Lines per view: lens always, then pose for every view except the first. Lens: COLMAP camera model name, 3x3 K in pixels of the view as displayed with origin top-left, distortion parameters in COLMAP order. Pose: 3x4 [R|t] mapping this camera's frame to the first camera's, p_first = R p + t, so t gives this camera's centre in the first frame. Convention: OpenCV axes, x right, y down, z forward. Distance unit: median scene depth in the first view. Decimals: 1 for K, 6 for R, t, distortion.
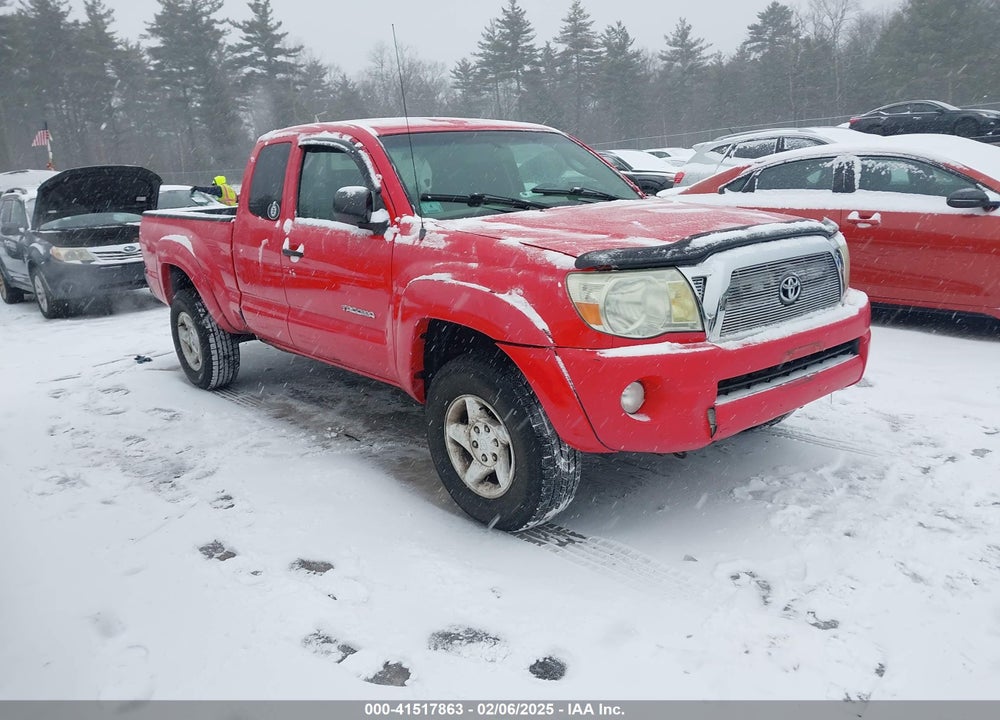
lens RADIAL K [[783.4, 0, 528.2], [0, 783.4, 362.1], [0, 0, 1]] dist [0.020771, -0.017371]
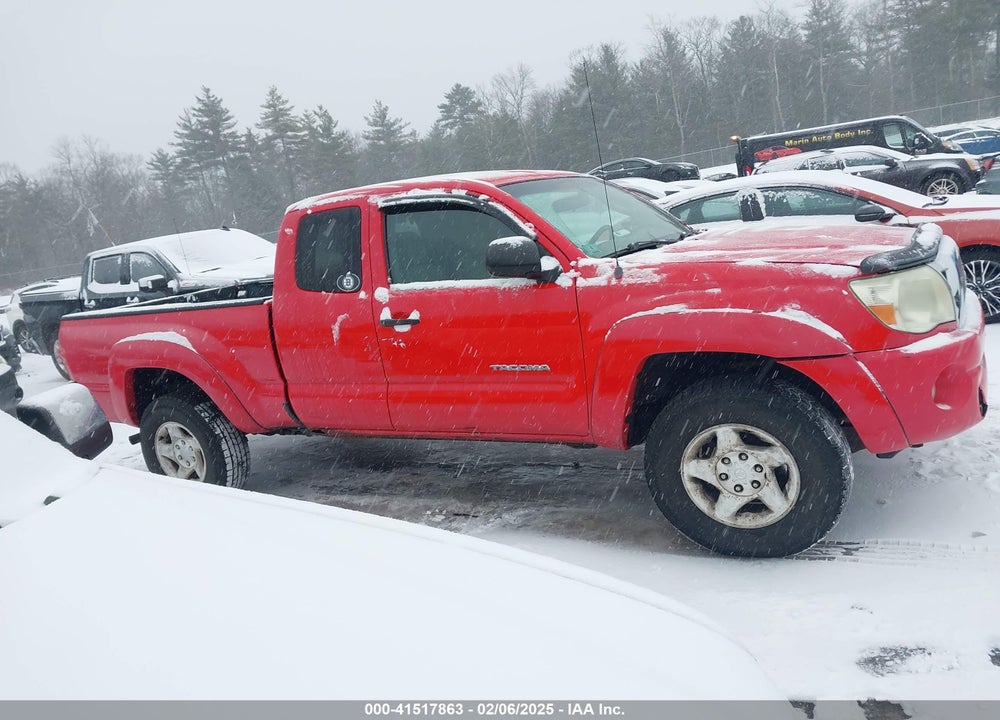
lens RADIAL K [[783.4, 0, 528.5], [0, 783.4, 340.8], [0, 0, 1]] dist [0.020771, -0.017371]
pose [[0.936439, -0.139211, 0.322027, -0.460014], [0.175275, 0.980782, -0.085703, -0.014276], [-0.303908, 0.136699, 0.942843, 0.108225]]
